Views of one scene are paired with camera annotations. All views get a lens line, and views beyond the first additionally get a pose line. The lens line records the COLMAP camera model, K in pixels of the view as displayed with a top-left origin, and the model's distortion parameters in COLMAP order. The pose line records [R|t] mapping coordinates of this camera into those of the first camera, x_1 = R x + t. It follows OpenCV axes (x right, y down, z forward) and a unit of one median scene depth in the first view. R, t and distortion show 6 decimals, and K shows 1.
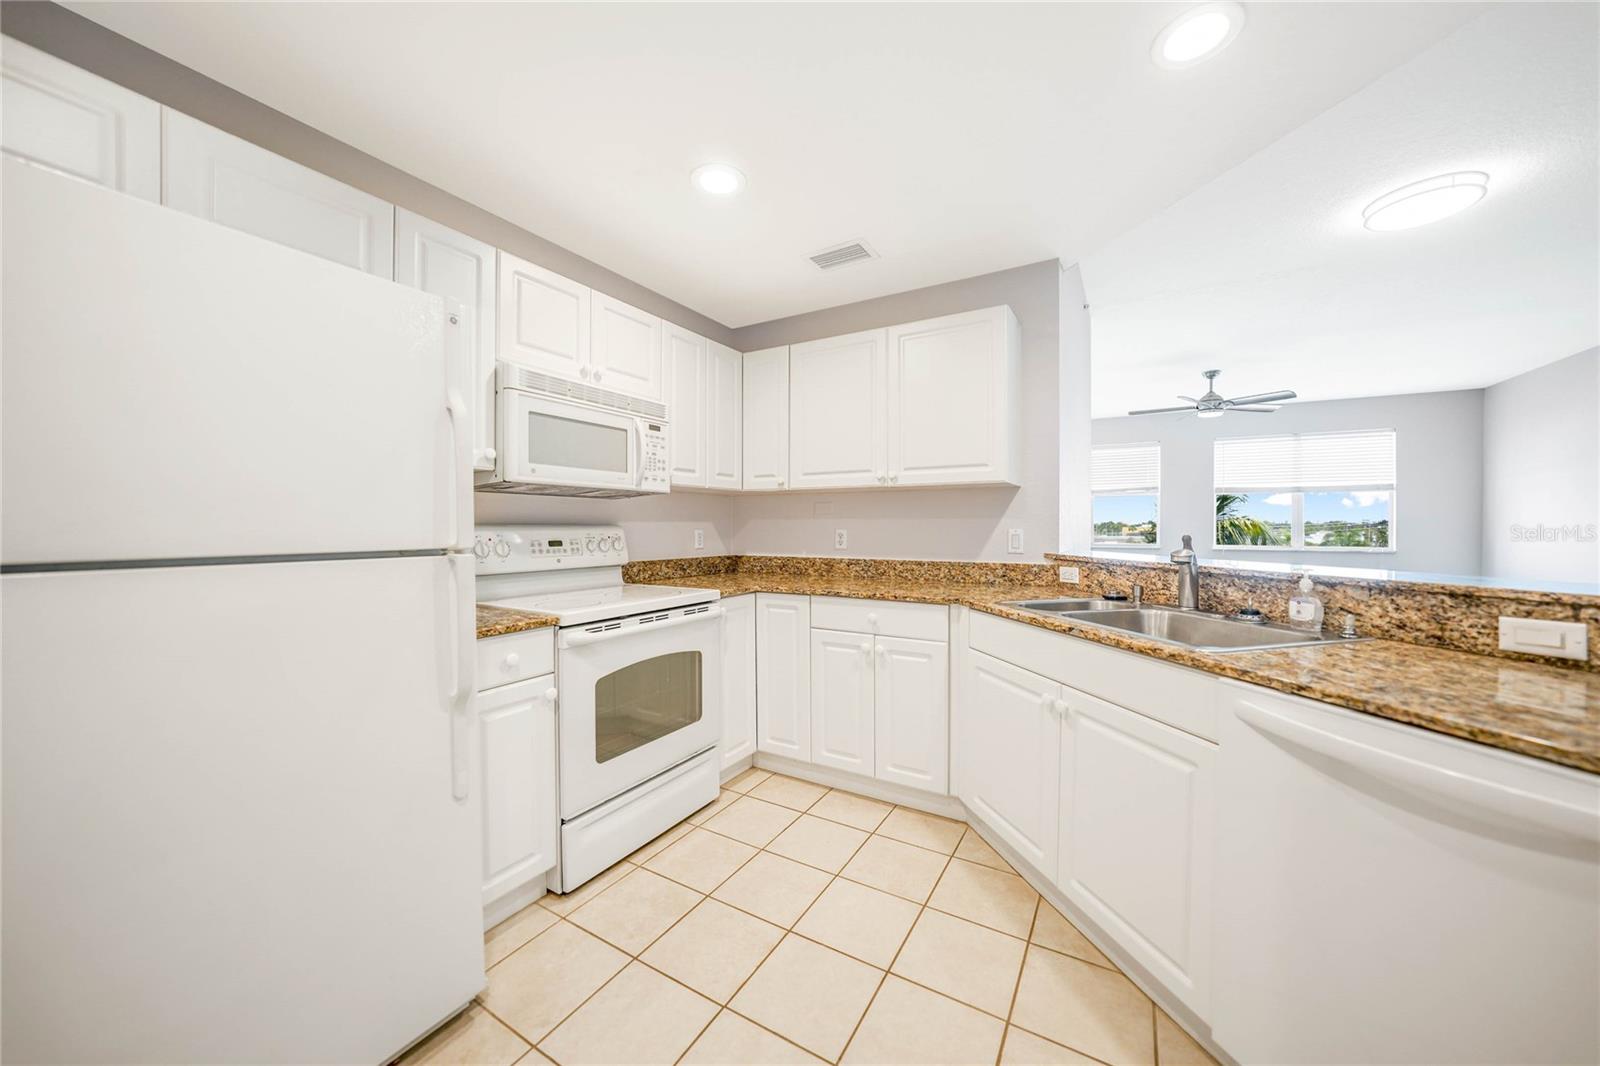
lens RADIAL K [[560.1, 0, 788.1], [0, 560.1, 527.1], [0, 0, 1]] dist [-0.029289, 0.006568]
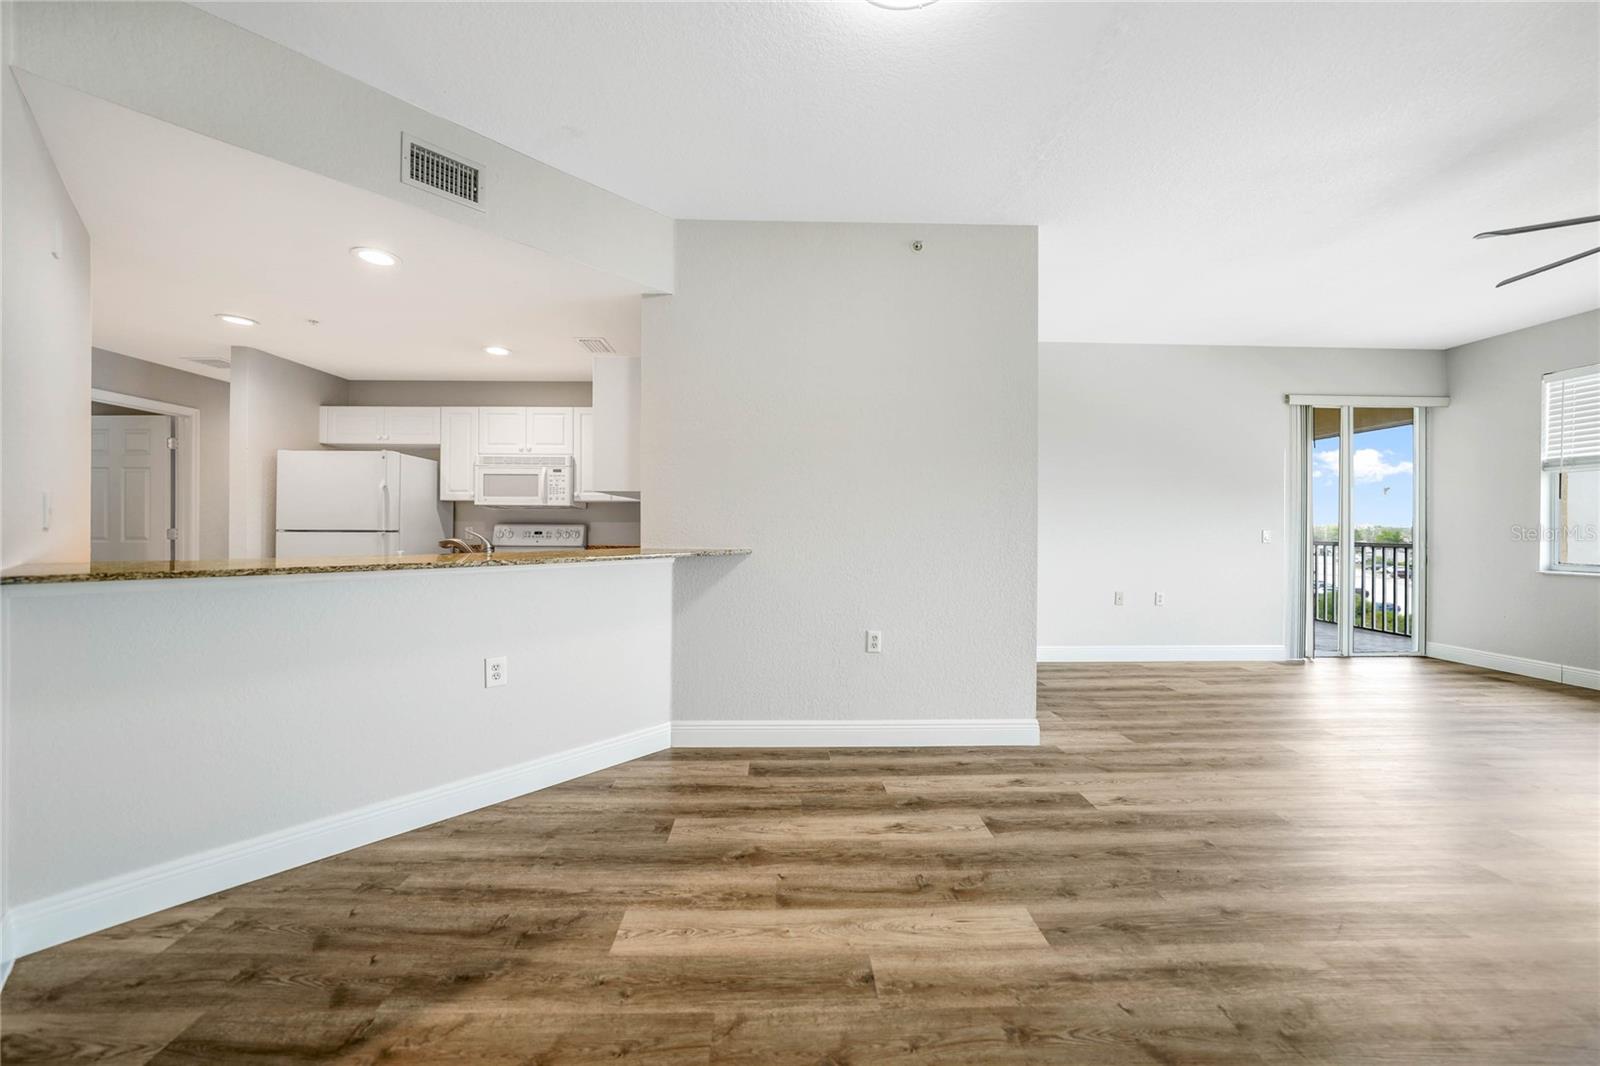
lens RADIAL K [[560.1, 0, 788.1], [0, 560.1, 527.1], [0, 0, 1]] dist [-0.029289, 0.006568]
pose [[0.530838, 0.003868, -0.847464, 1.750401], [-0.007759, 0.999970, -0.000297, 0.001462], [0.847438, 0.006733, 0.530852, 0.689261]]
